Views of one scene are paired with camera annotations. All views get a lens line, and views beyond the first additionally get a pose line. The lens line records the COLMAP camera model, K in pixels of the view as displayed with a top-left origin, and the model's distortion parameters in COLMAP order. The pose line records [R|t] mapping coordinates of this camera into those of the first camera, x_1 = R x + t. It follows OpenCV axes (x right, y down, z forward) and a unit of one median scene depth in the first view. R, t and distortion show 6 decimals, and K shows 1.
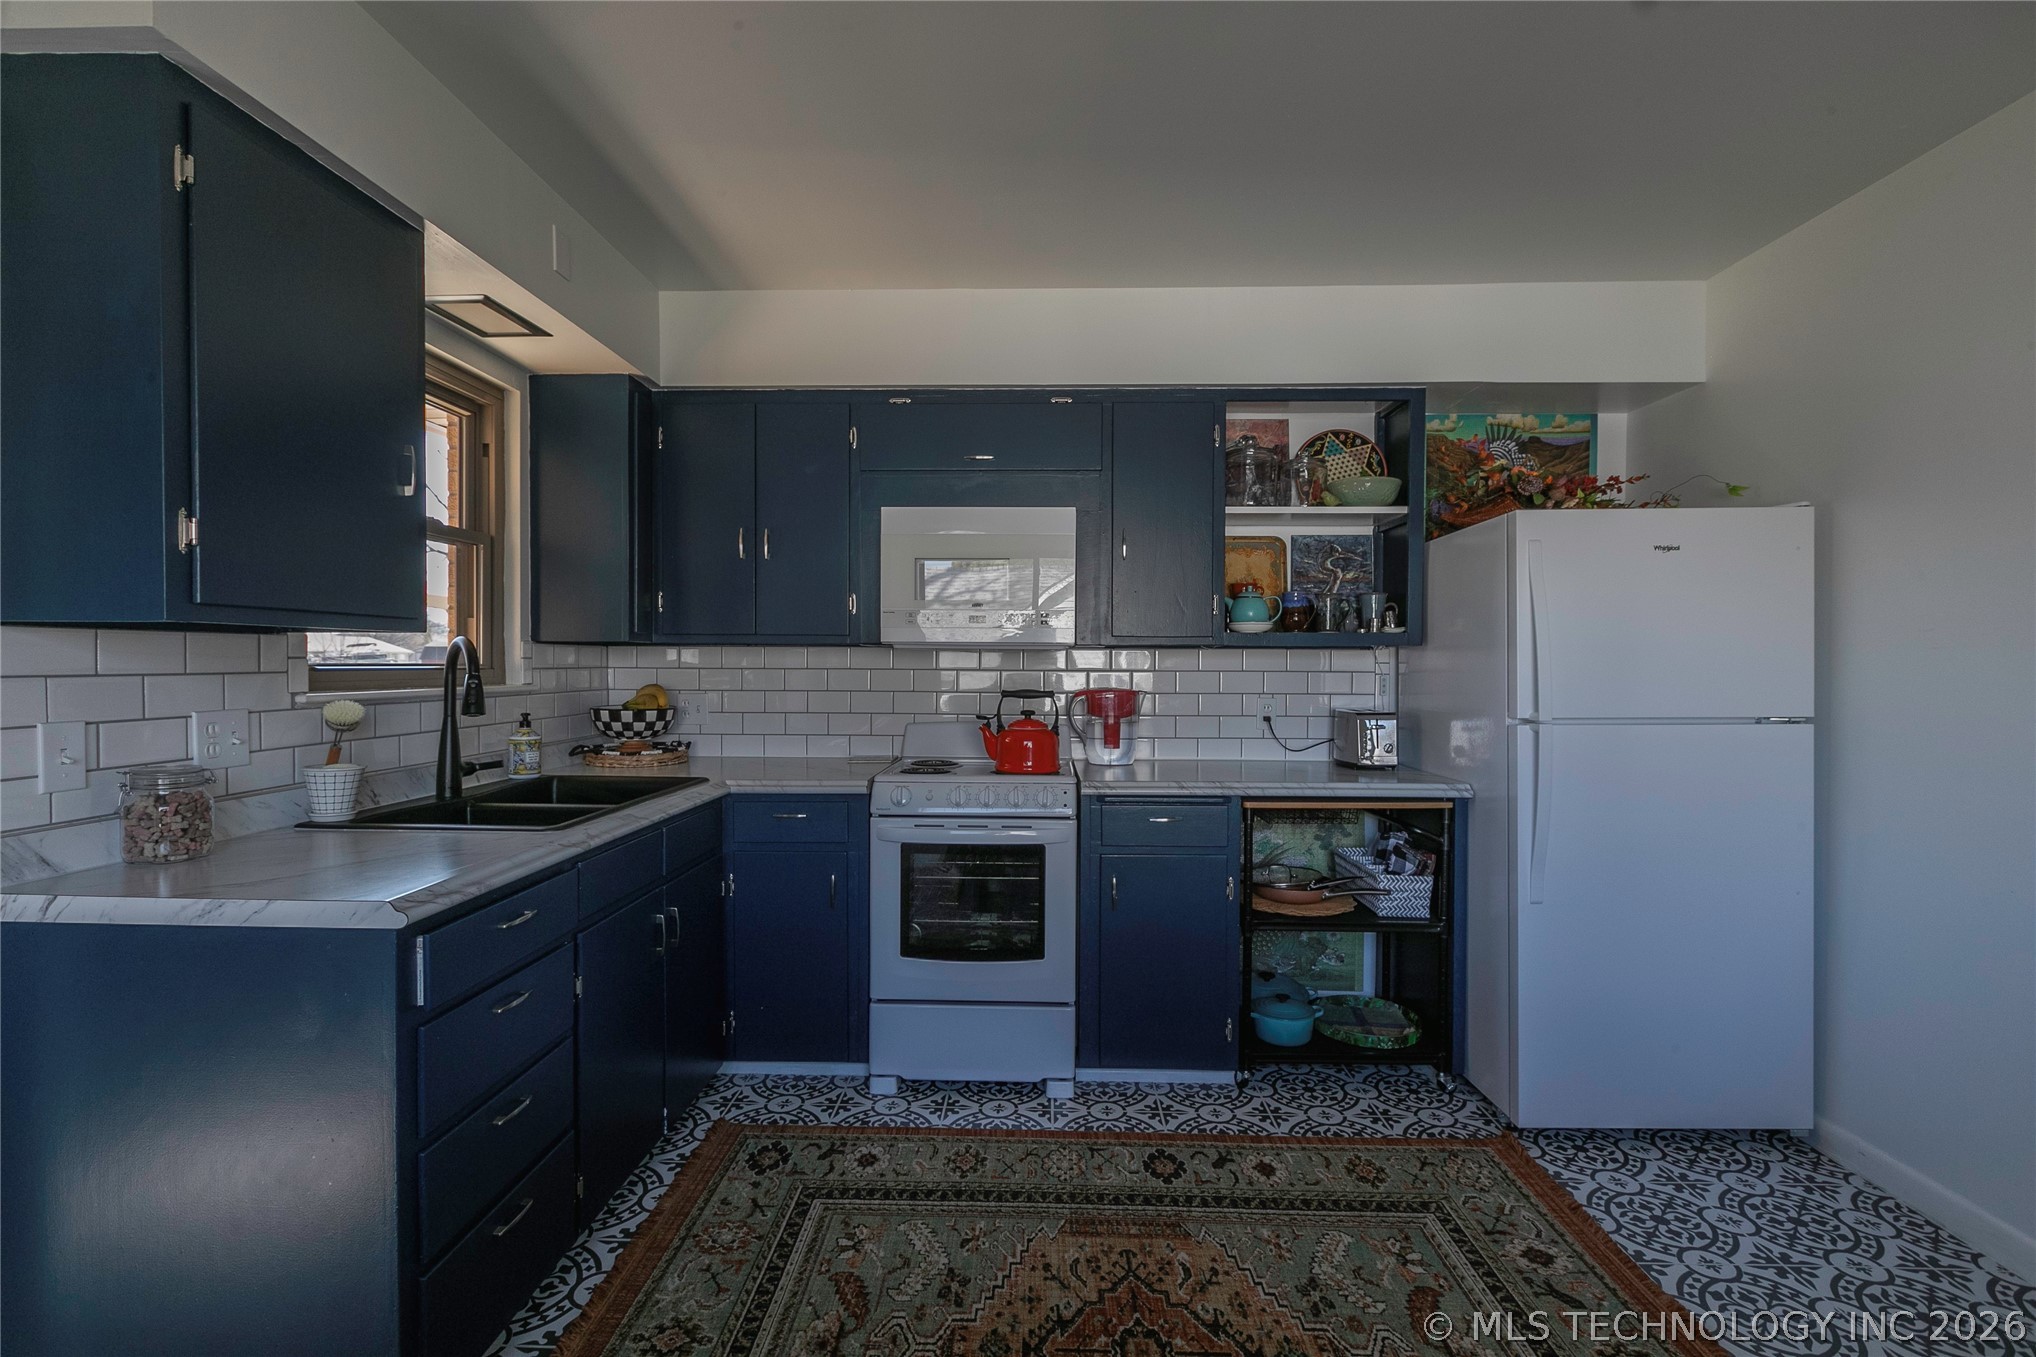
lens RADIAL K [[907.1, 0, 1019.9], [0, 907.1, 675.2], [0, 0, 1]] dist [0.001598, 0.000885]
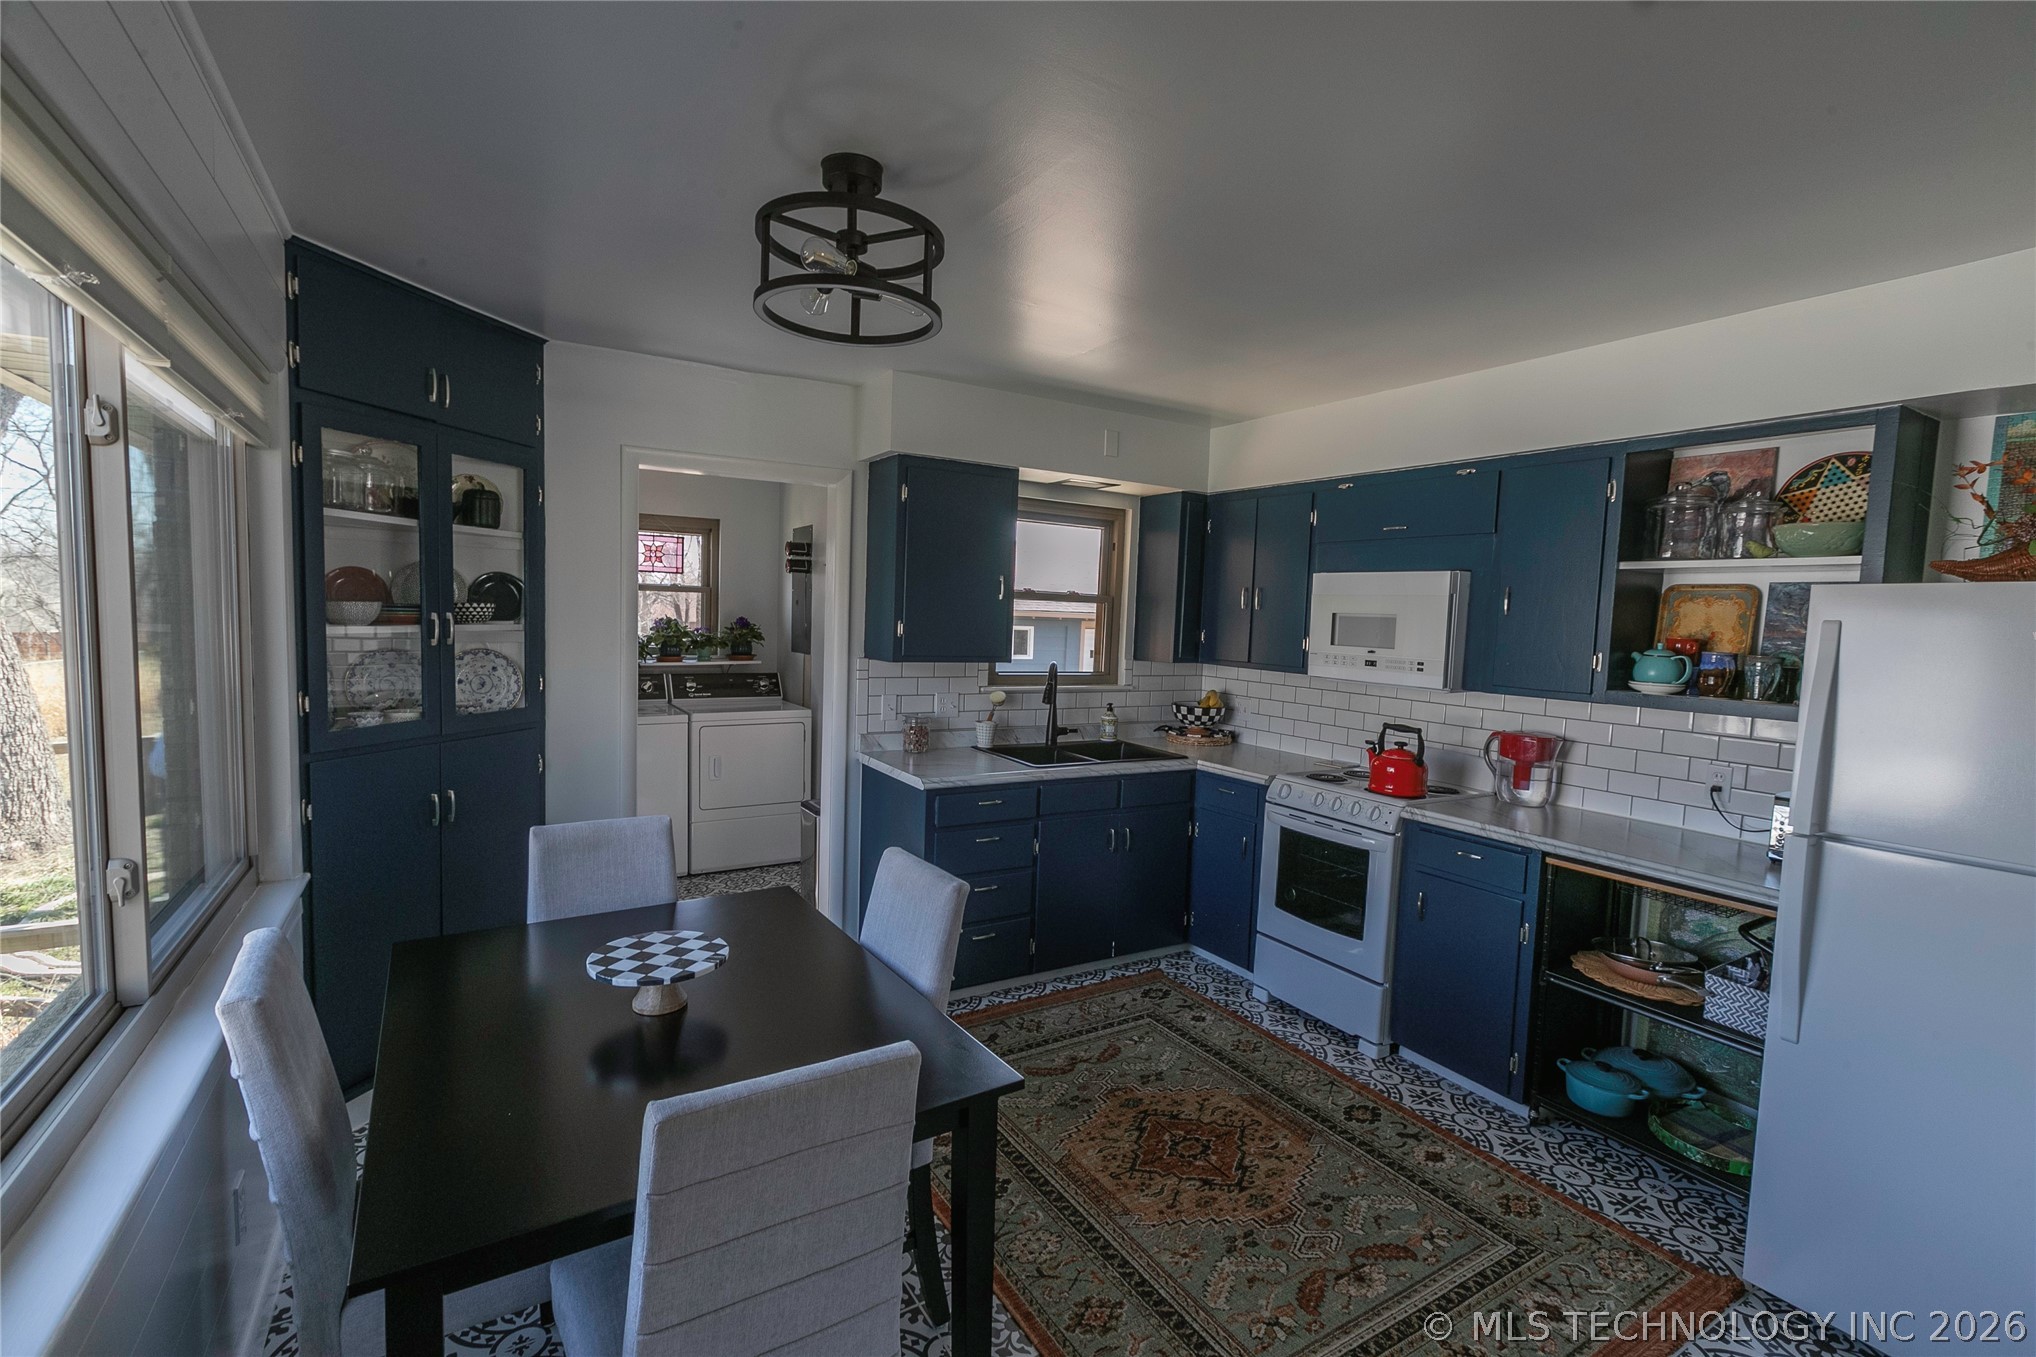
lens RADIAL K [[907.1, 0, 1012.4], [0, 907.1, 676.3], [0, 0, 1]] dist [0.001598, 0.000885]
pose [[0.539495, 0.074051, -0.838726, 0.781275], [-0.048579, 0.997203, 0.056796, -0.097191], [0.840586, 0.010104, 0.541583, -0.083727]]
